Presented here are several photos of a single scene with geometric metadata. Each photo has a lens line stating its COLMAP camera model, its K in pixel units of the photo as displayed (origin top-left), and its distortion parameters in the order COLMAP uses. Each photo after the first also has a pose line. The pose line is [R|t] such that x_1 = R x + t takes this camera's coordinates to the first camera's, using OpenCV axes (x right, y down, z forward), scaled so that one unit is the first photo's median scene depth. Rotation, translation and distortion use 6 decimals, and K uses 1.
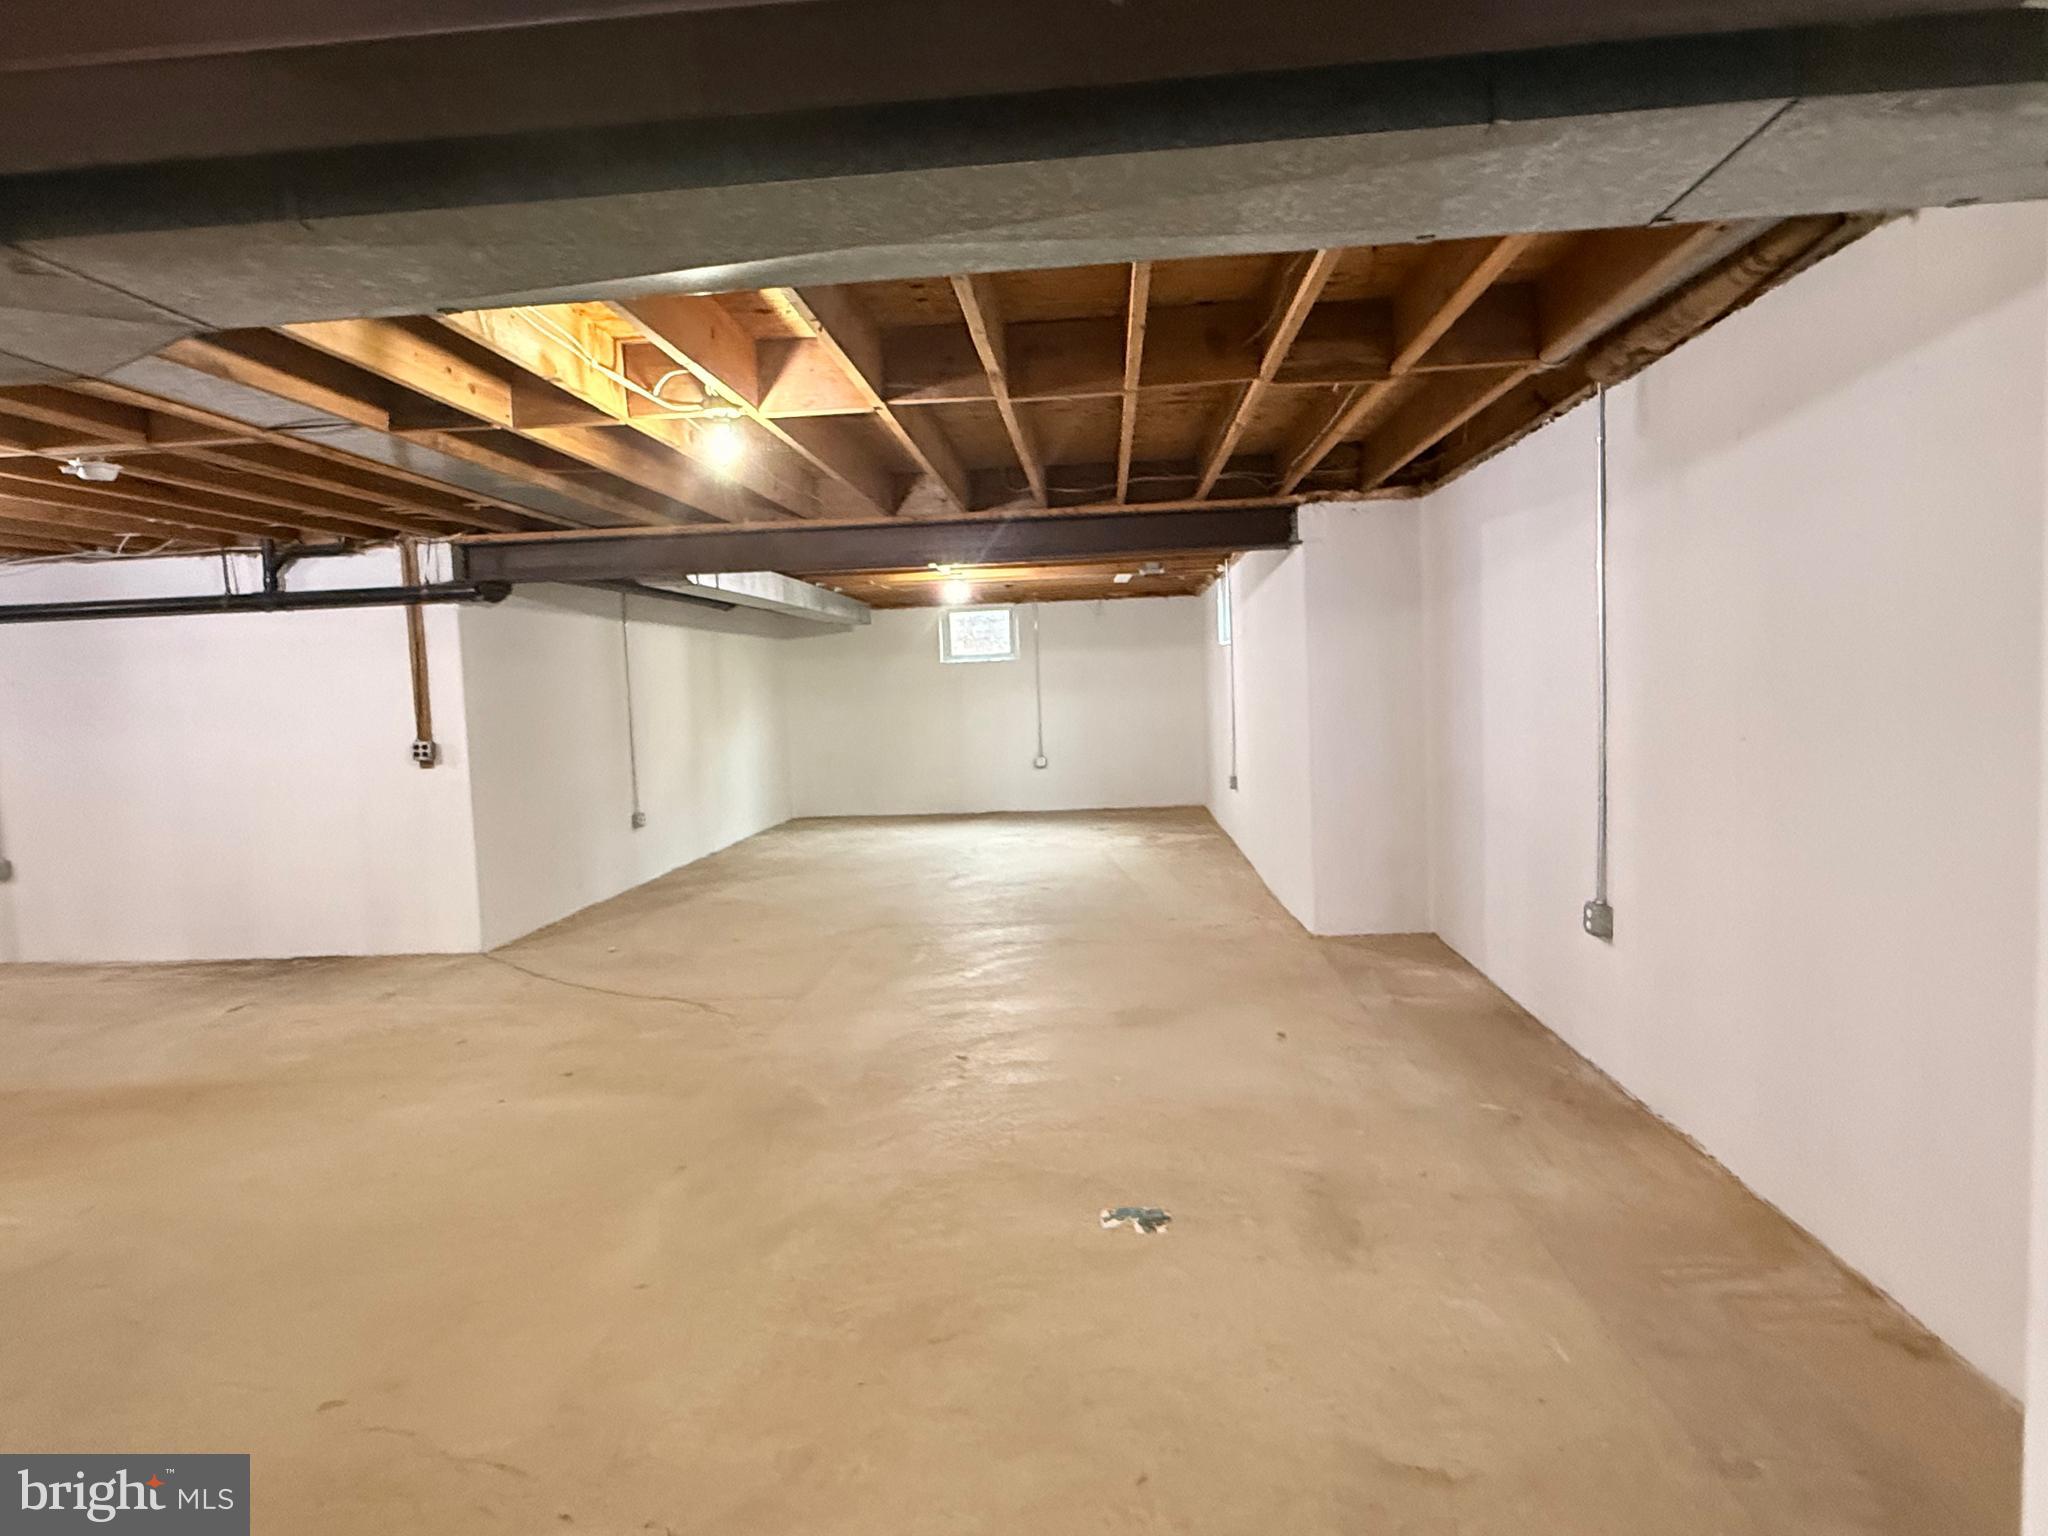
lens RADIAL K [[1111.8, 0, 1027.7], [0, 1111.8, 768.8], [0, 0, 1]] dist [0.002316, -0.002072]
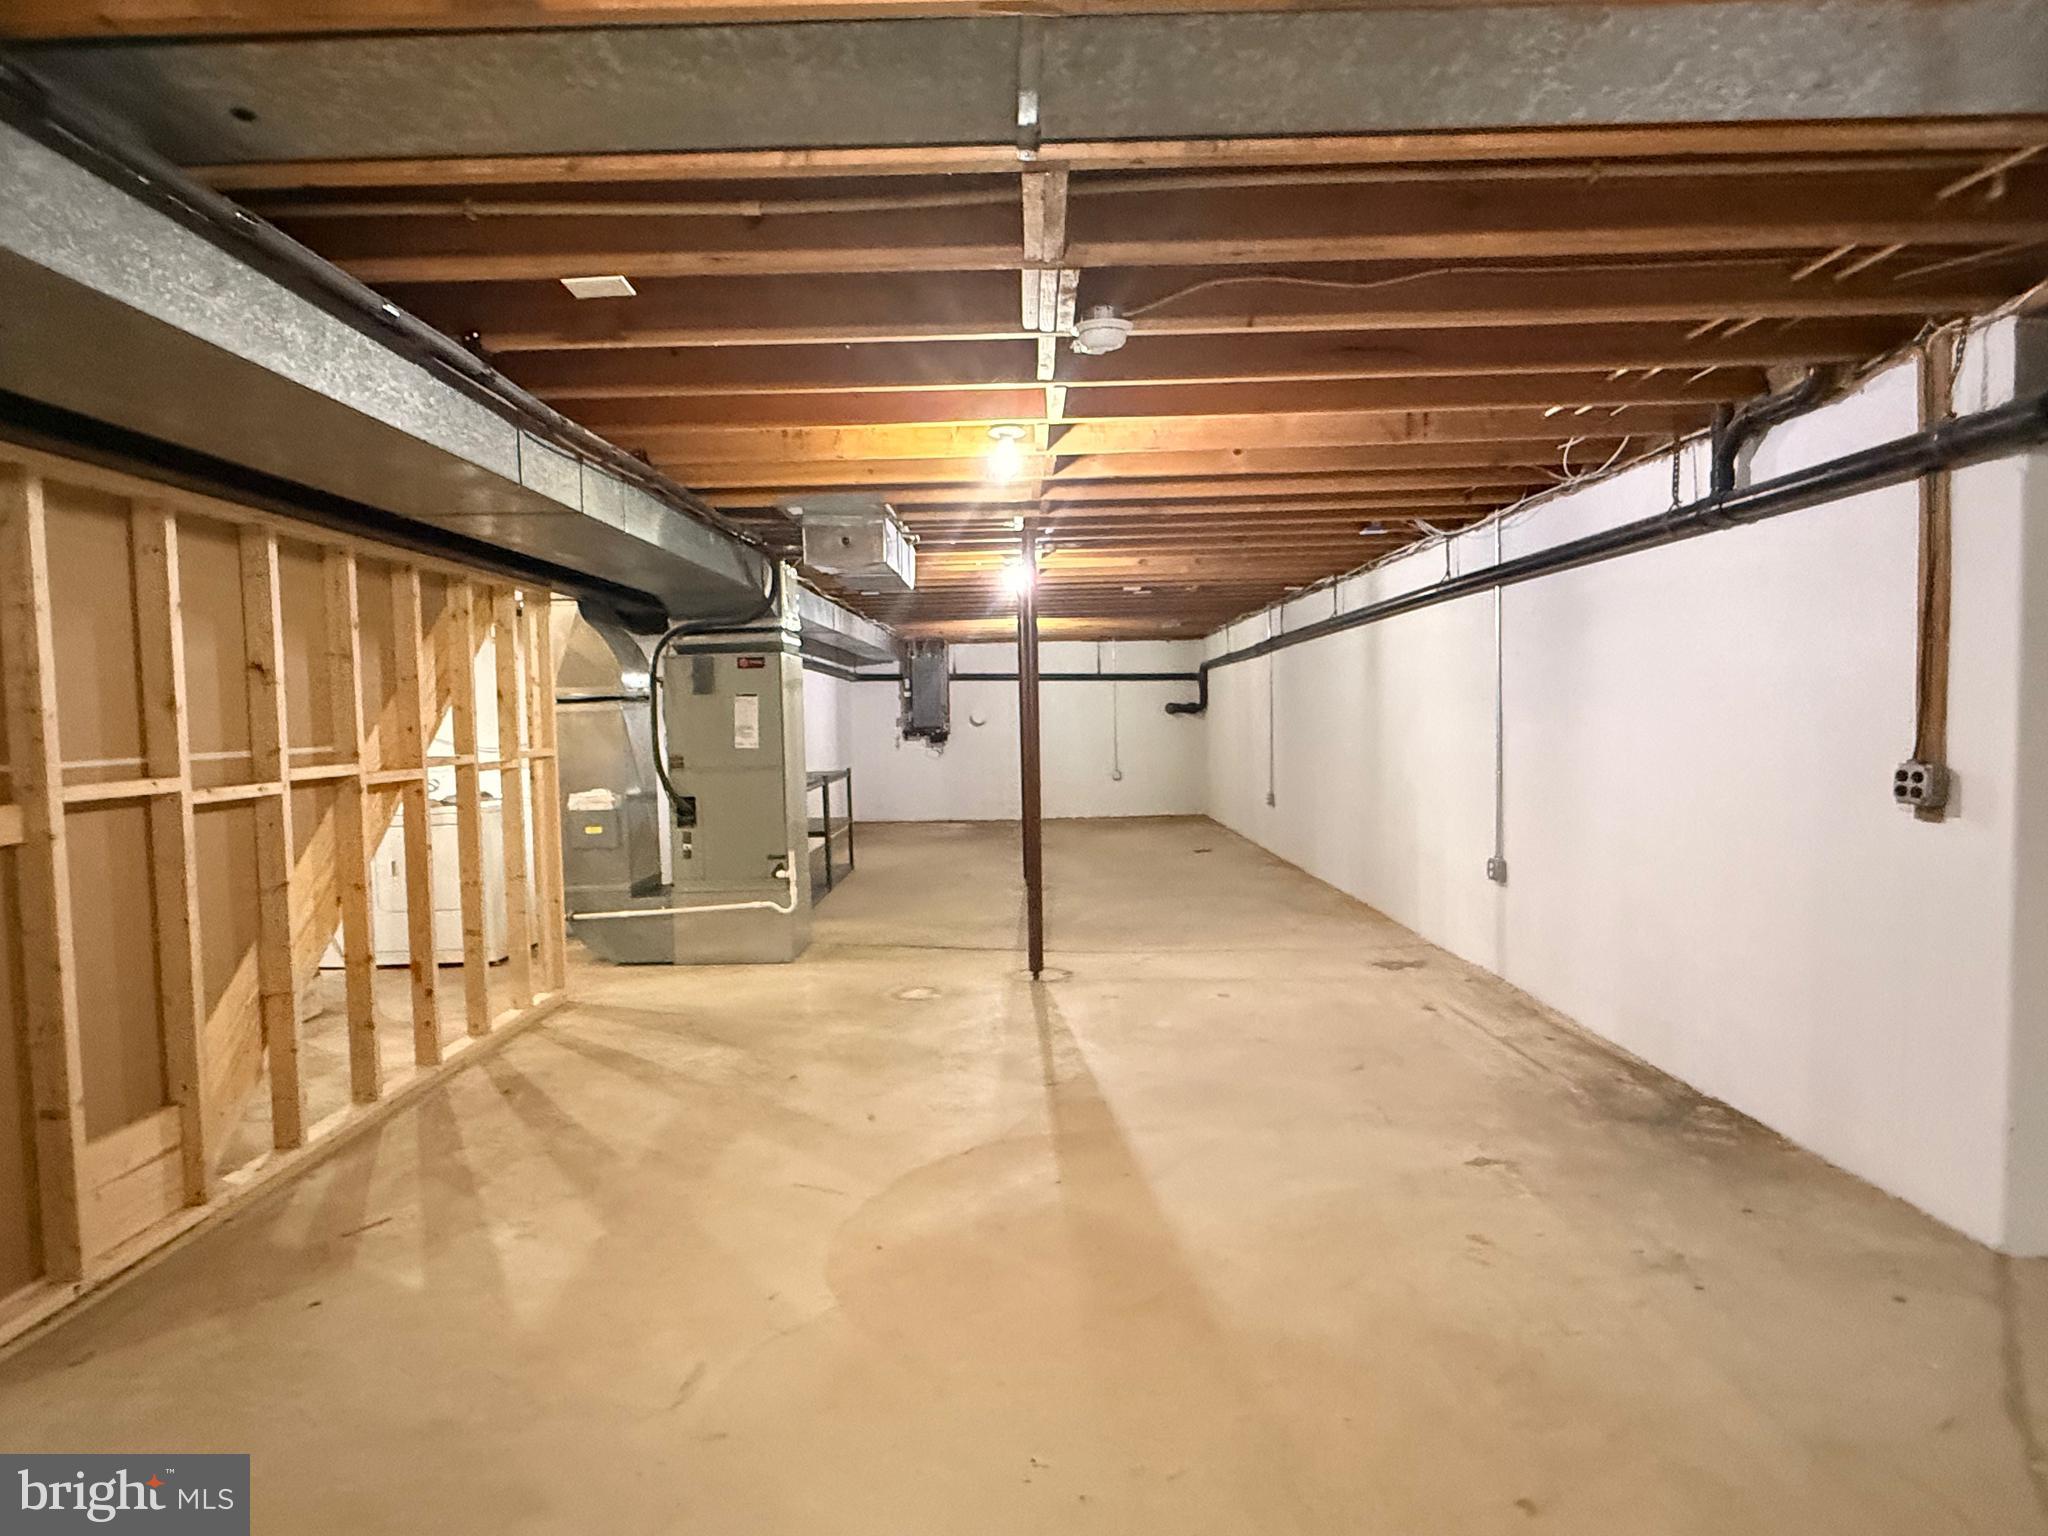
lens RADIAL K [[1111.8, 0, 1024.2], [0, 1111.8, 783.3], [0, 0, 1]] dist [0.002316, -0.002072]
pose [[0.072715, 0.097720, -0.992554, -0.100100], [-0.064956, 0.993540, 0.093059, -0.036481], [0.995235, 0.057706, 0.078593, 0.588361]]
